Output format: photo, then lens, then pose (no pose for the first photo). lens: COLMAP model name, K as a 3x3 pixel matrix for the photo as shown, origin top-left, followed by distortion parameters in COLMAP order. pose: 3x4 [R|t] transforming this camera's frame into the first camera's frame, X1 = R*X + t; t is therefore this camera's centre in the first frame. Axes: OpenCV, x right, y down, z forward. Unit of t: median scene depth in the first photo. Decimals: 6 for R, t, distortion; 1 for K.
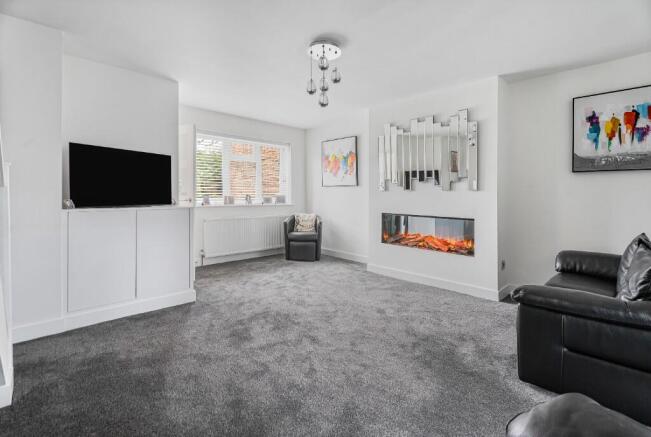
lens RADIAL K [[305.0, 0, 325.5], [0, 305.0, 194.1], [0, 0, 1]] dist [0.000826, 0.000206]
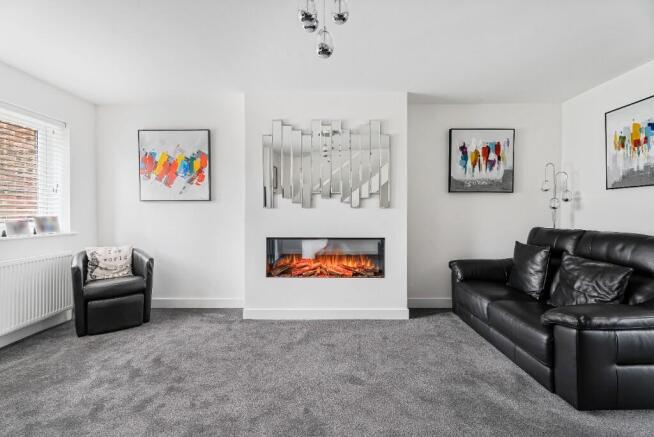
lens RADIAL K [[300.9, 0, 327.1], [0, 300.9, 209.7], [0, 0, 1]] dist [0.018356, 0.000106]
pose [[0.701586, -0.008165, 0.712538, -0.254250], [0.007496, 0.999964, 0.004078, -0.010261], [-0.712546, 0.002481, 0.701621, 0.390278]]
